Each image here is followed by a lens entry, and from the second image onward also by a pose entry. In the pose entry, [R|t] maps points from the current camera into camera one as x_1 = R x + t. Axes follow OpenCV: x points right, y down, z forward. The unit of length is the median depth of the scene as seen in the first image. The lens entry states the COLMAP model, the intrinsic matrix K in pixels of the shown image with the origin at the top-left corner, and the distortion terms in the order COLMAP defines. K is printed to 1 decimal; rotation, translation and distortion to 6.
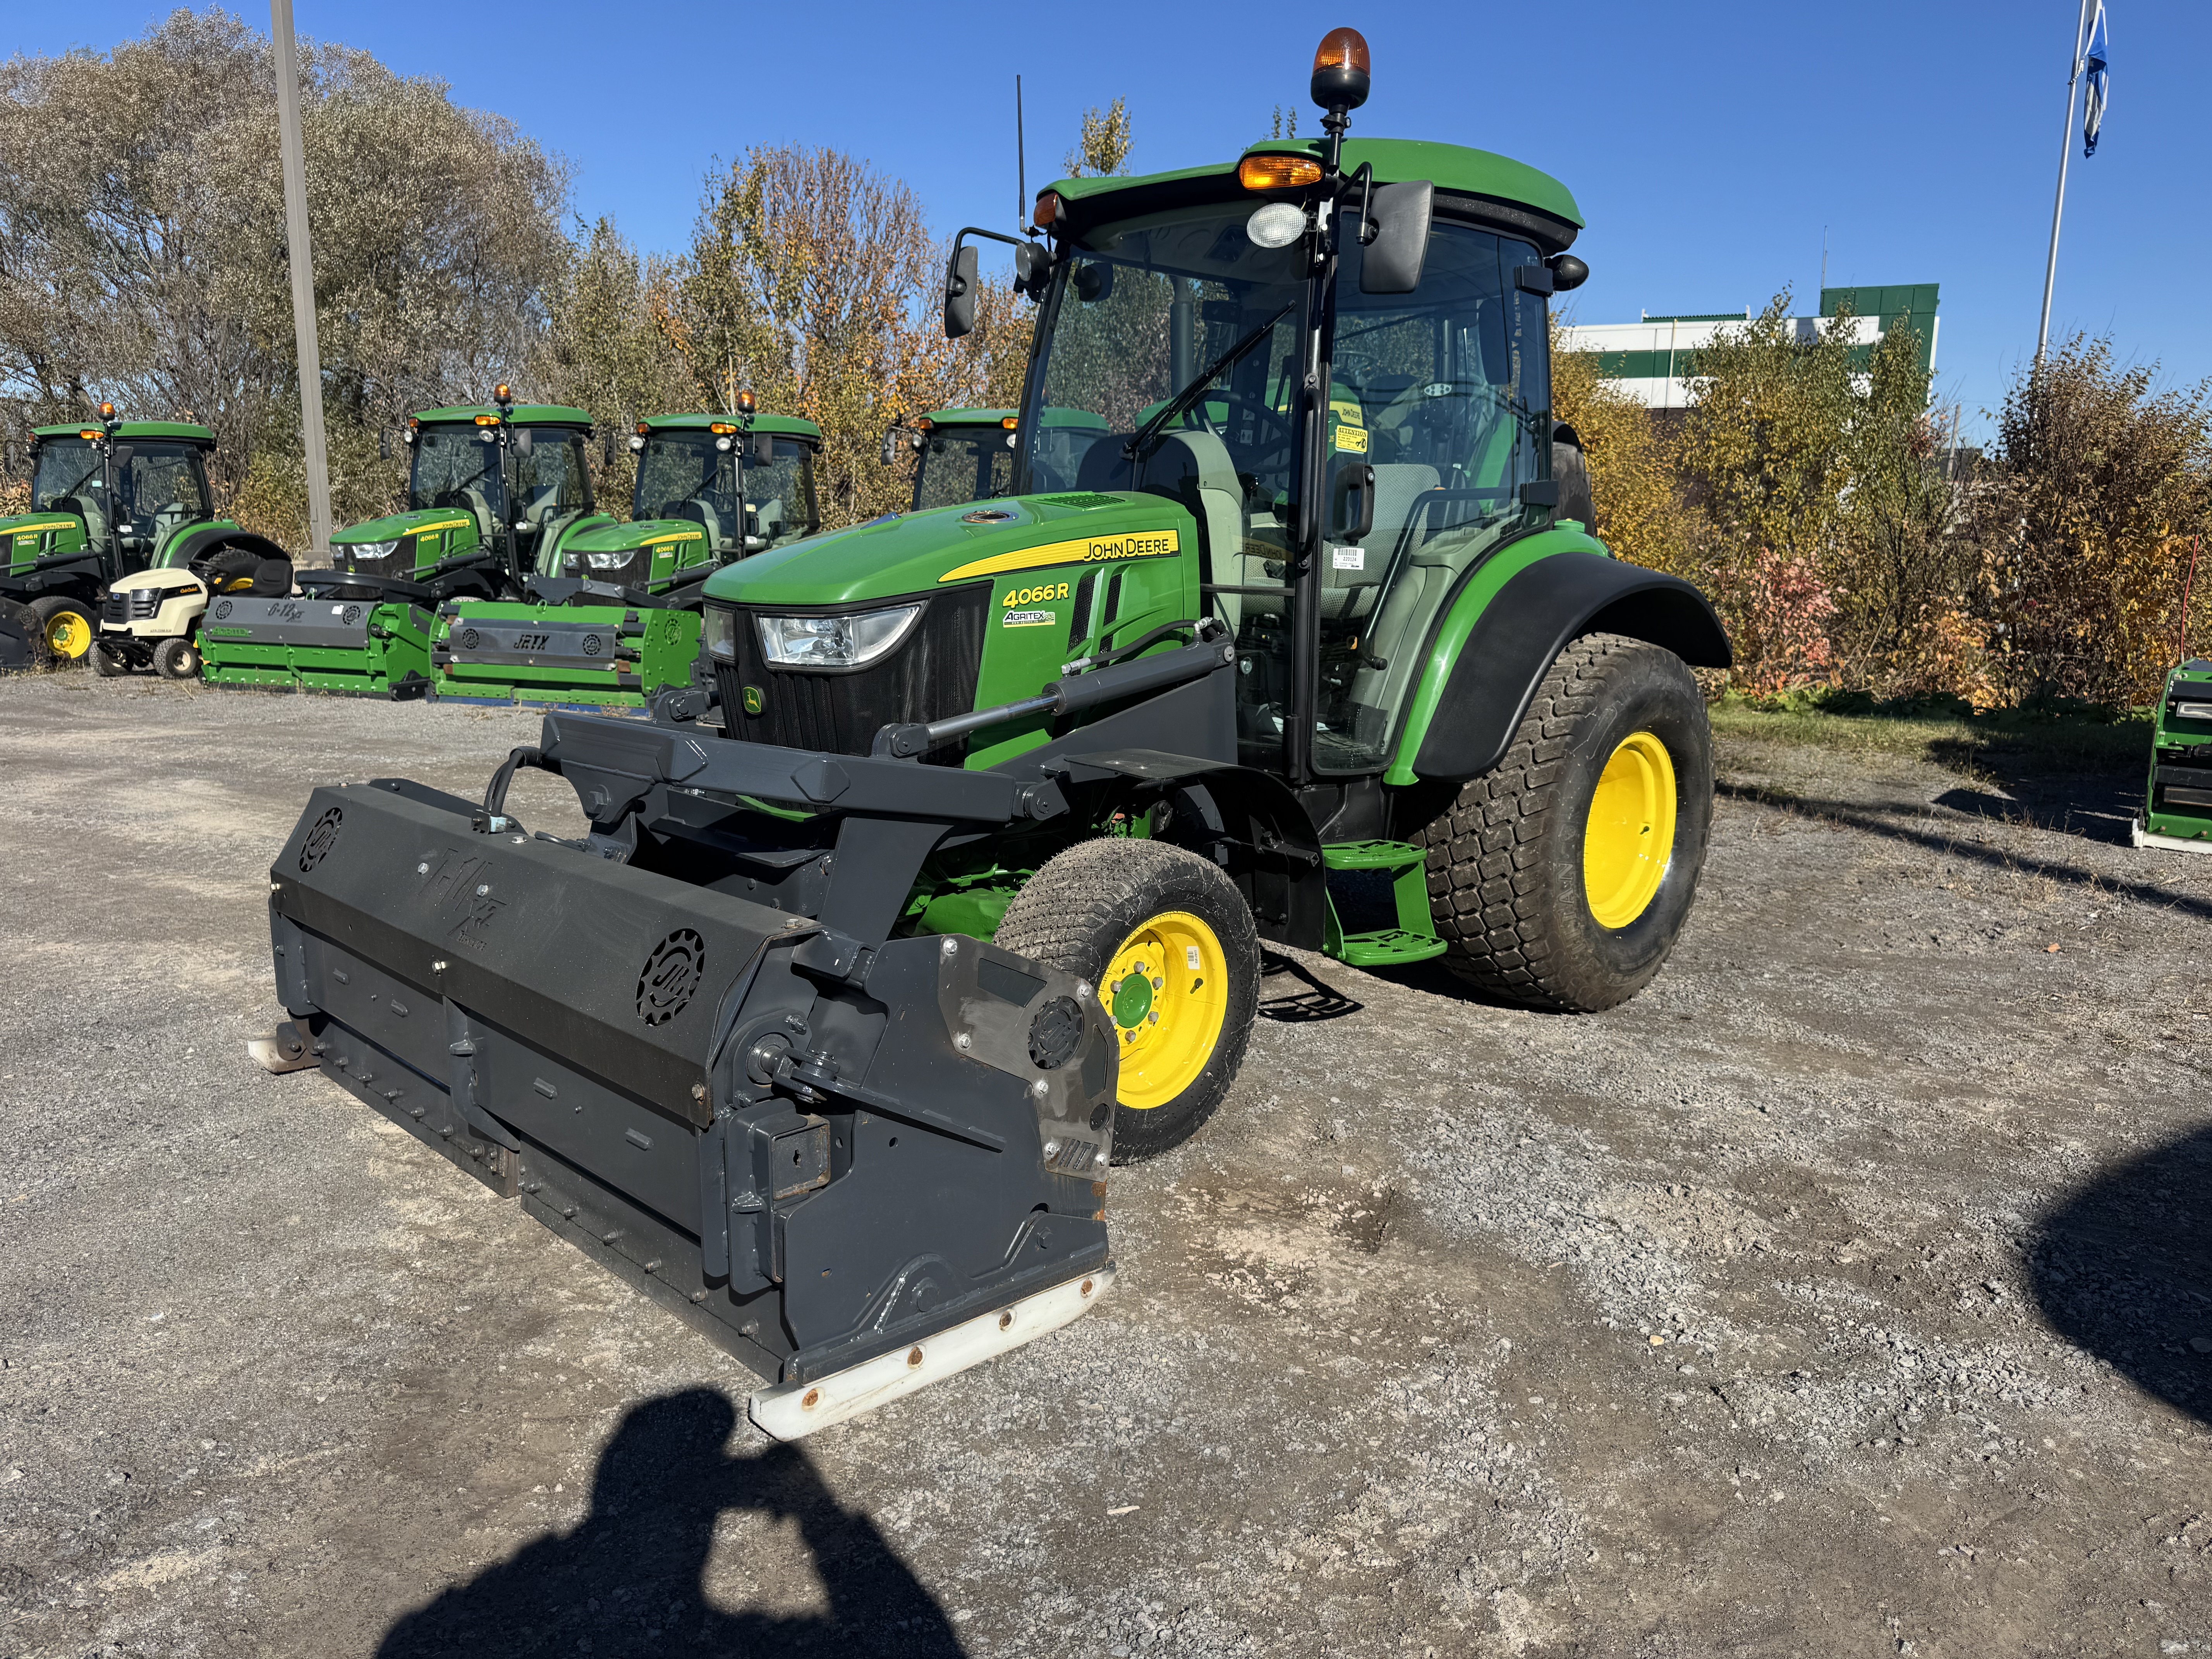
lens RADIAL K [[1574.3, 0, 1106.0], [0, 1574.3, 829.5], [0, 0, 1]] dist [0.094903, -0.133575]
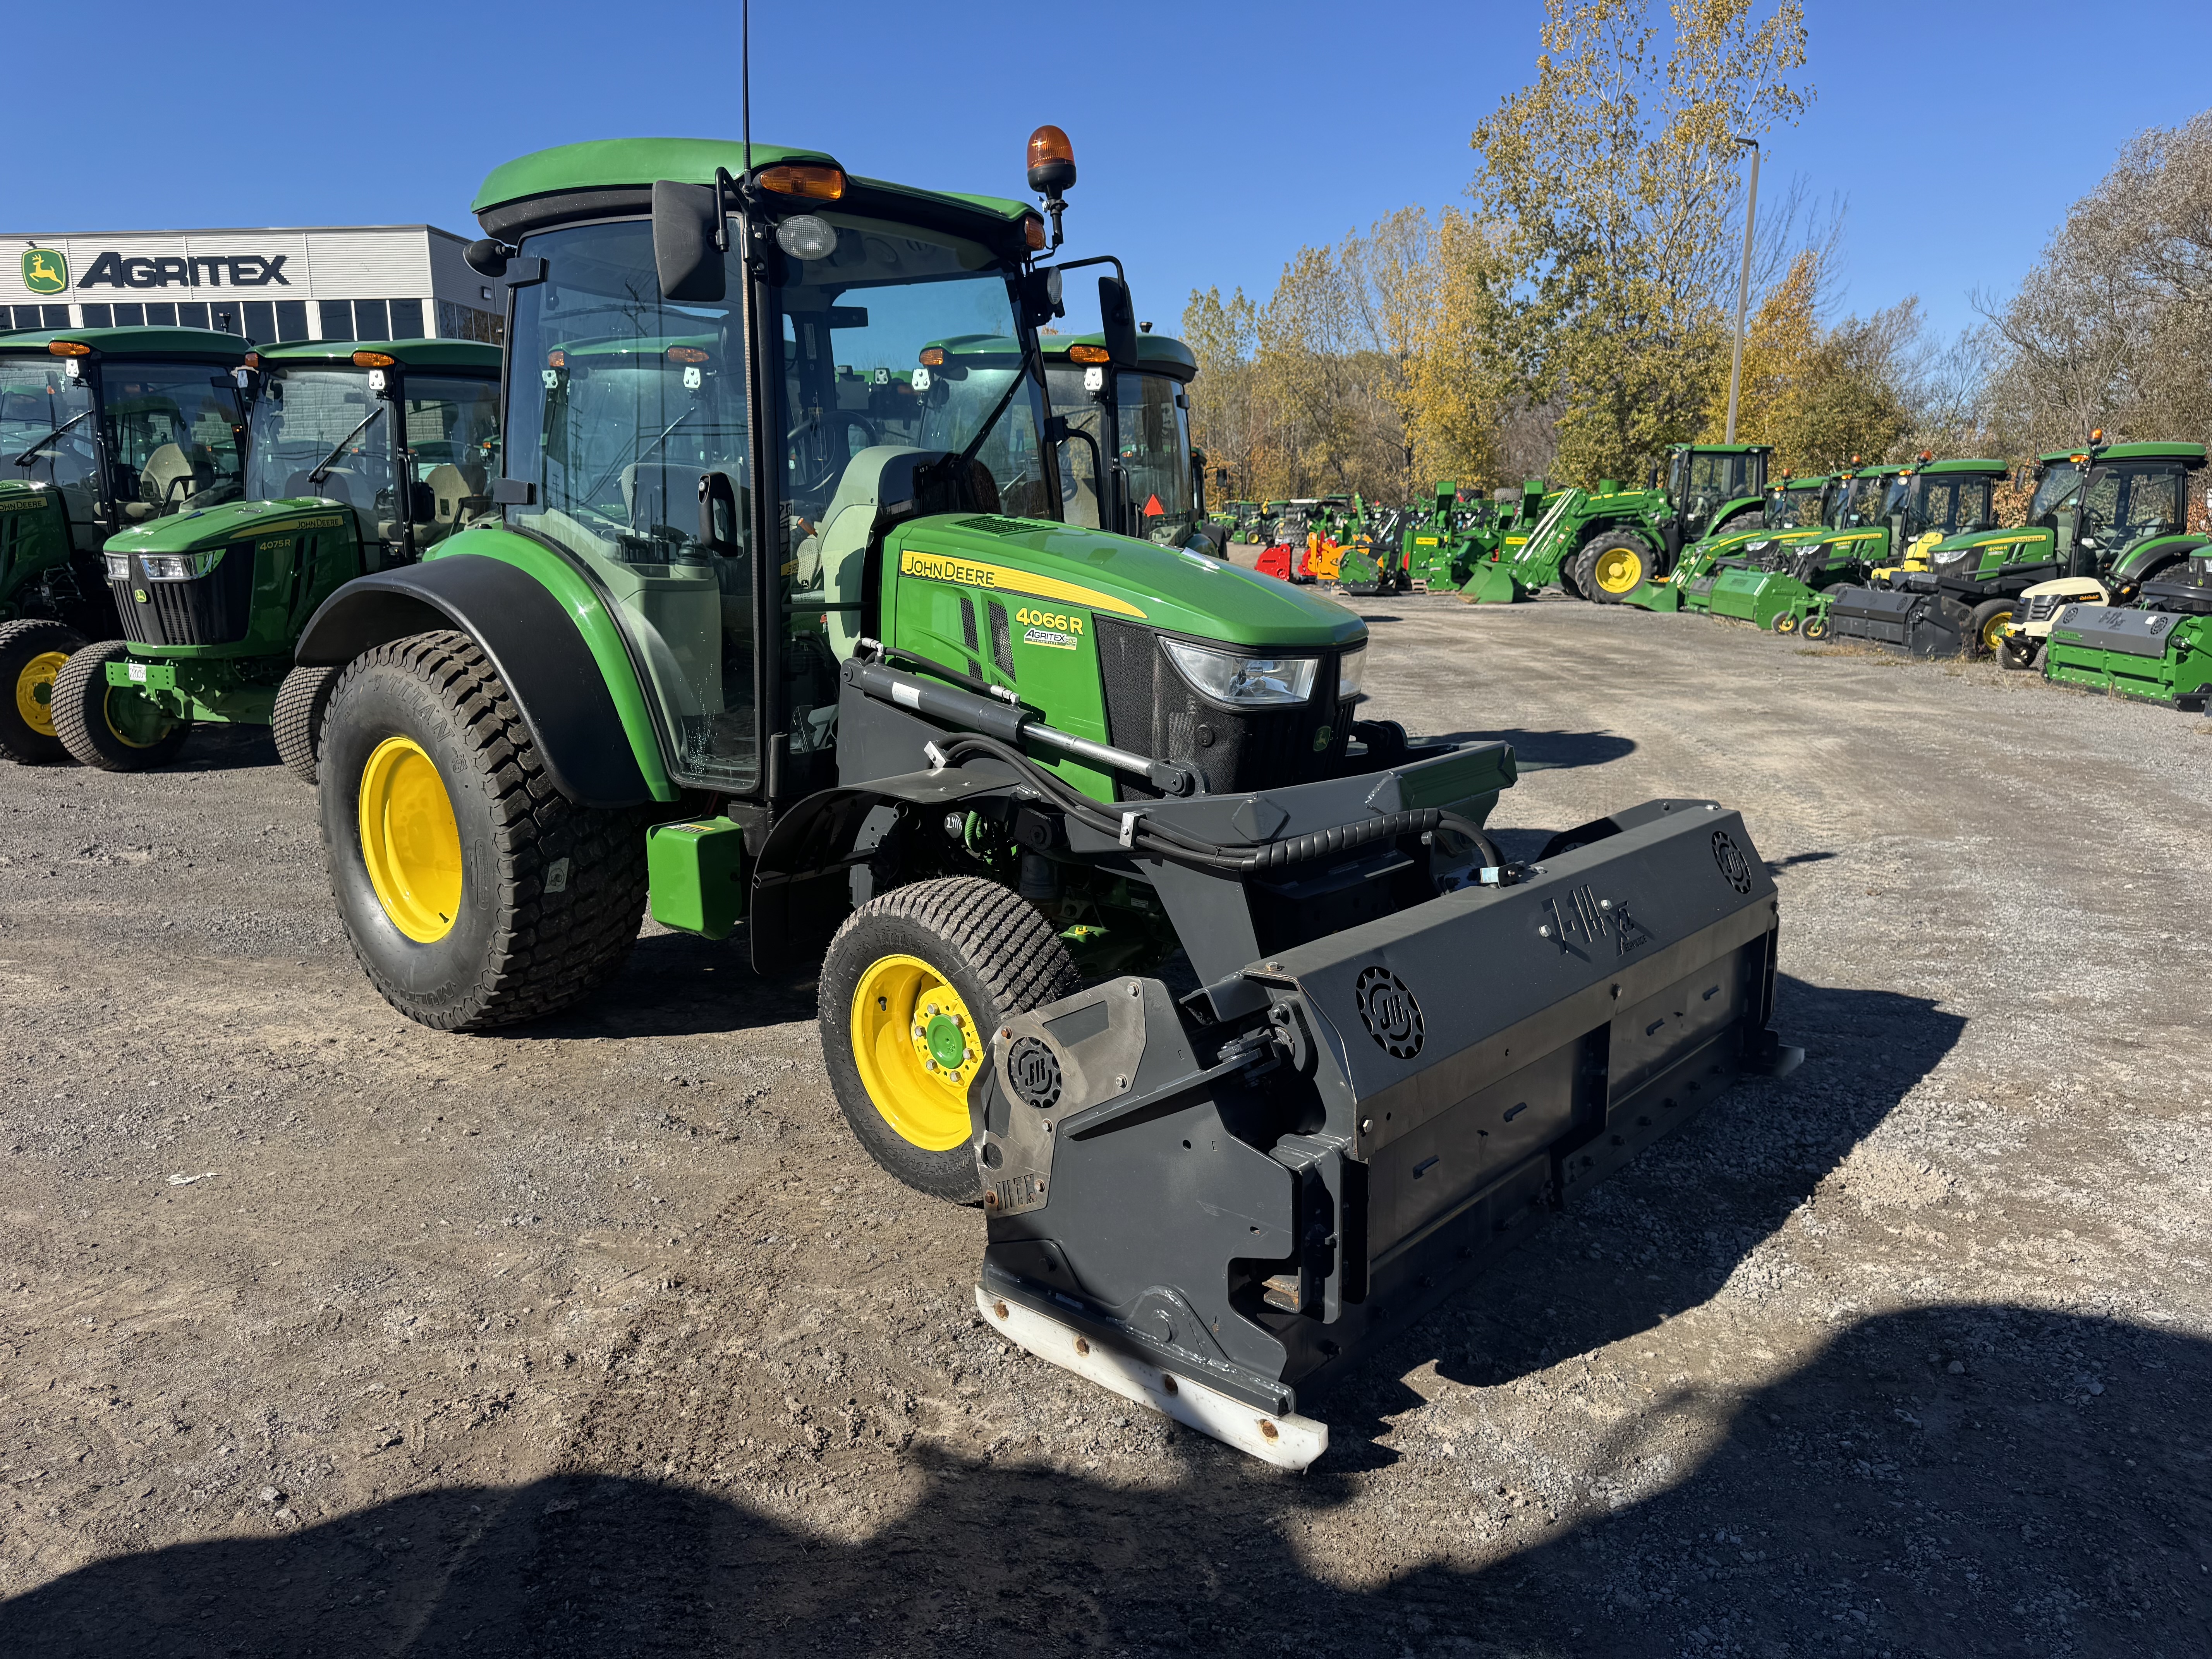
lens RADIAL K [[1541.1, 0, 1059.2], [0, 1541.1, 823.6], [0, 0, 1]] dist [0.085701, -0.096627]
pose [[0.272843, 0.173018, -0.946373, 0.312311], [-0.177775, 0.975822, 0.127149, -0.009657], [0.945491, 0.133549, 0.297005, 0.029073]]
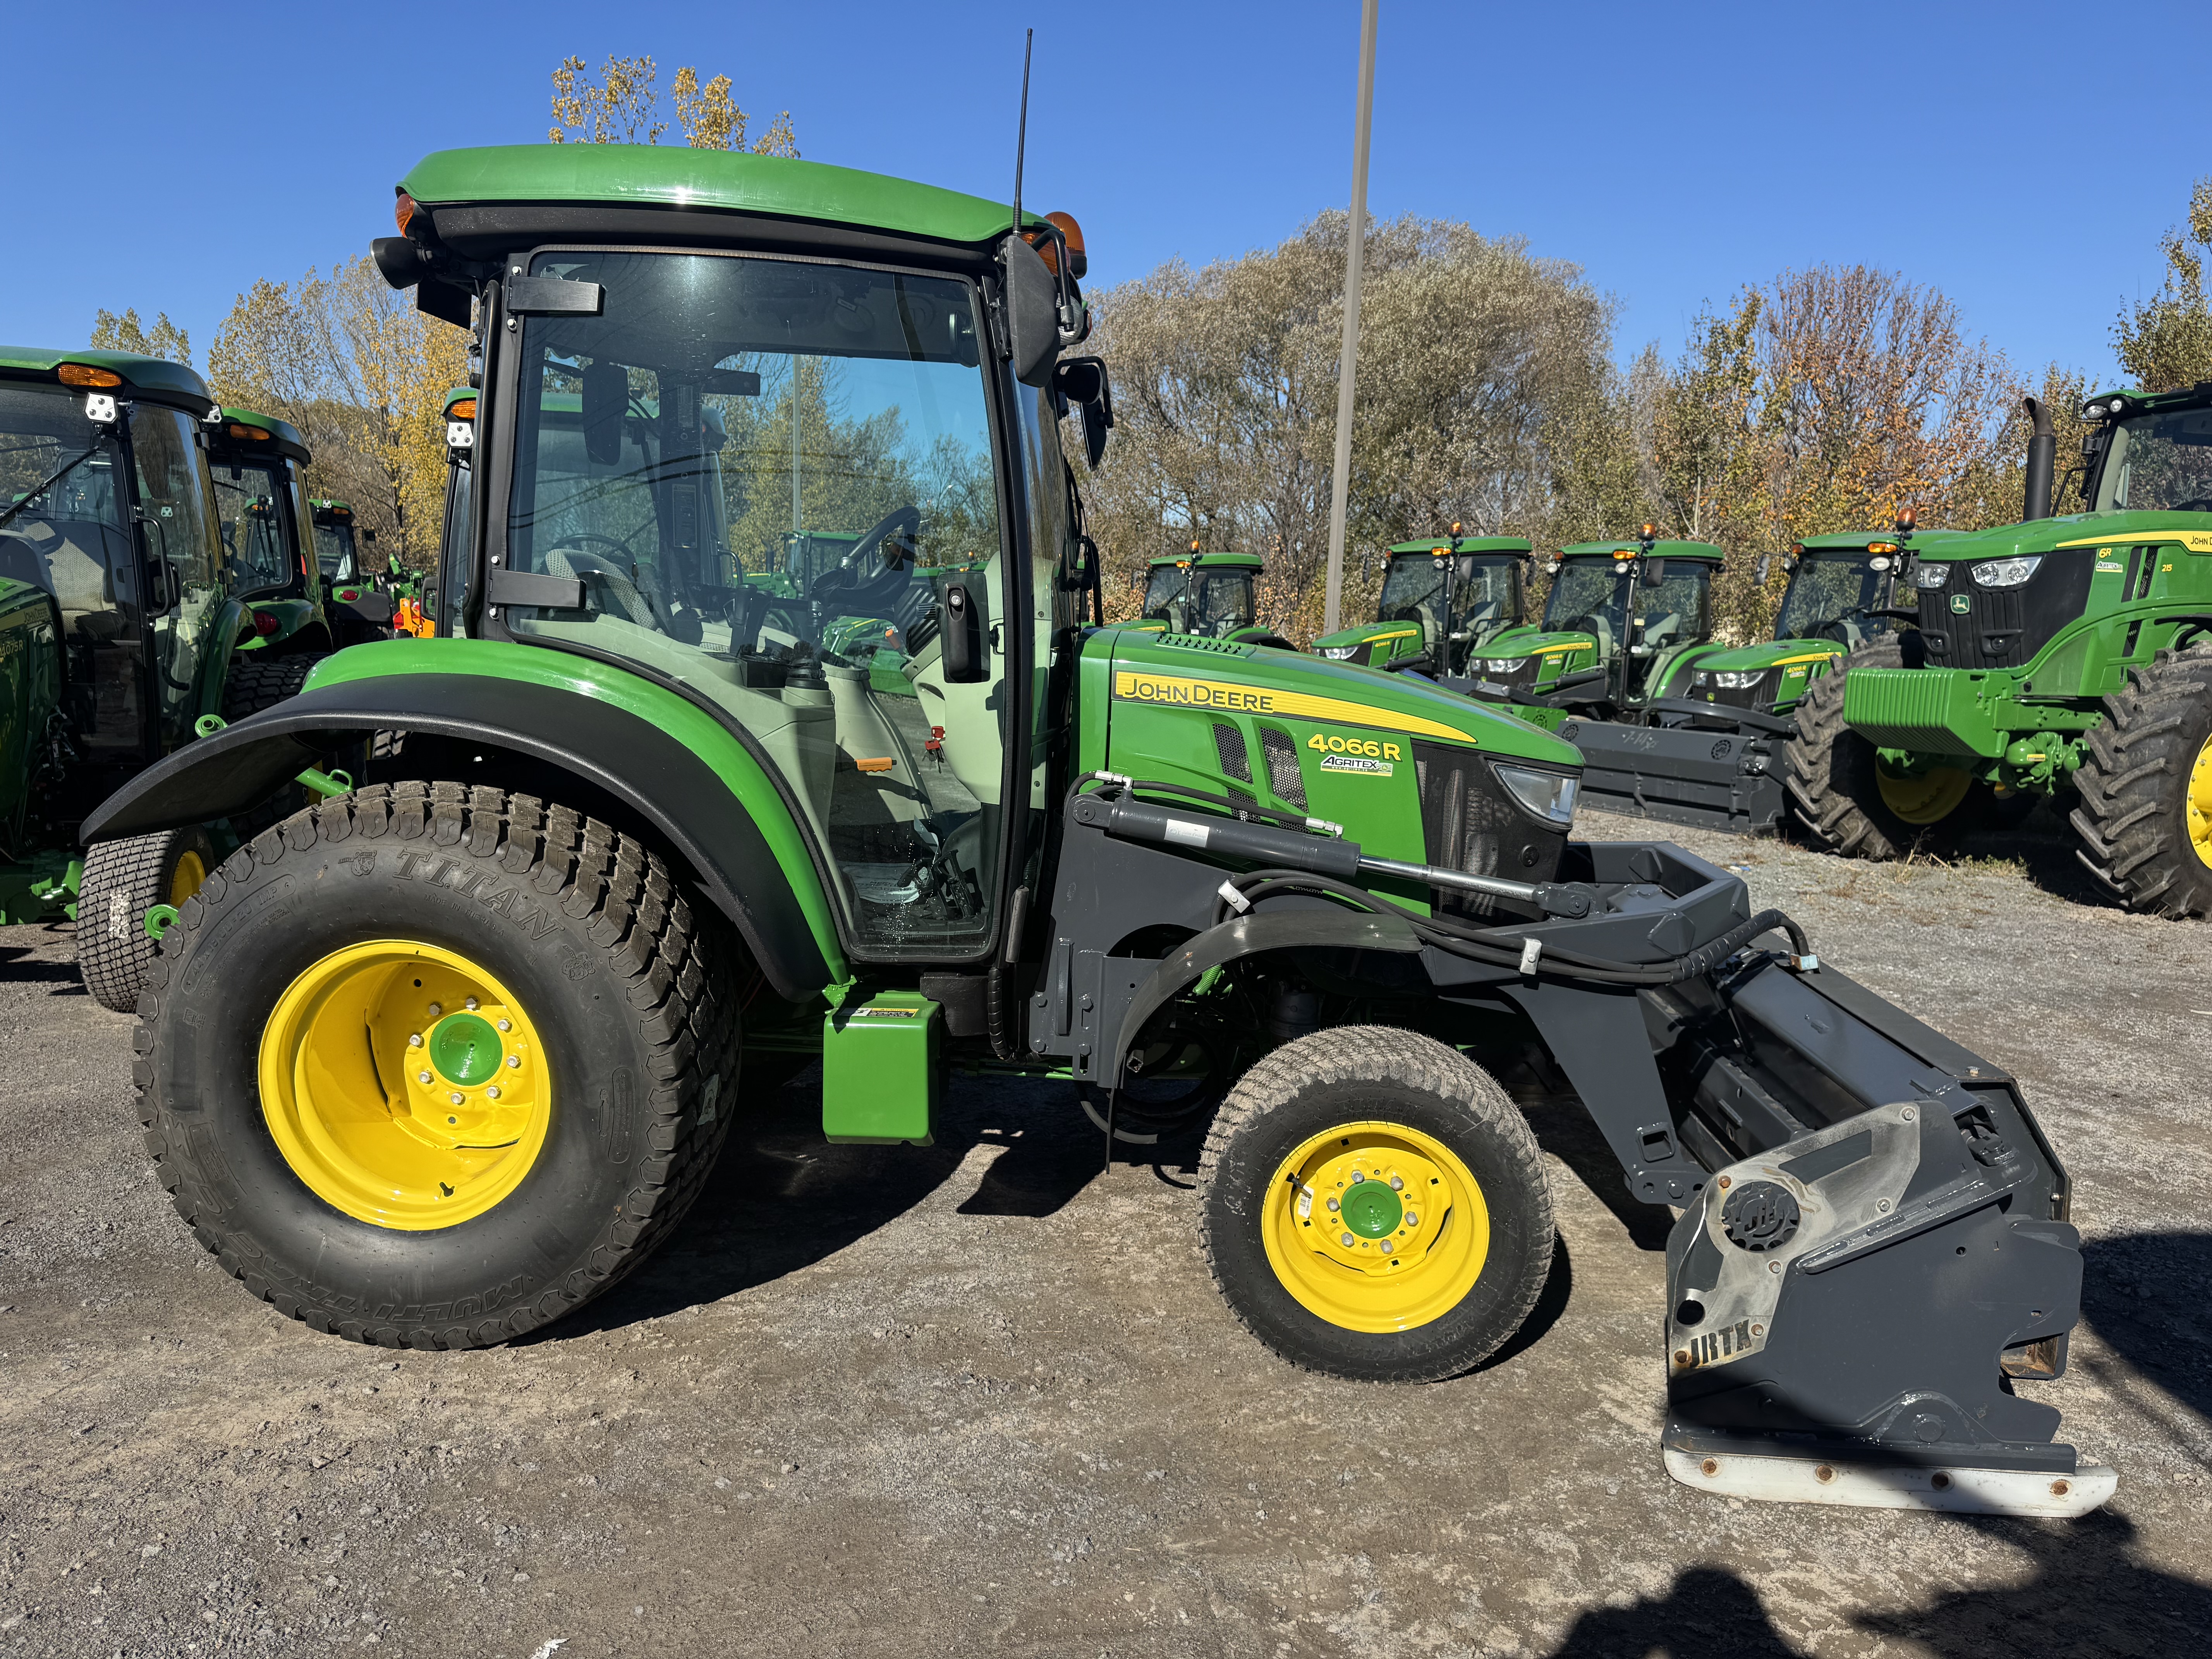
lens RADIAL K [[1575.3, 0, 1060.8], [0, 1575.3, 833.4], [0, 0, 1]] dist [0.048814, -0.060414]
pose [[0.782413, 0.098129, -0.614980, 0.170239], [-0.132750, 0.991091, -0.010748, 0.014741], [0.608447, 0.090048, 0.788469, -0.138744]]
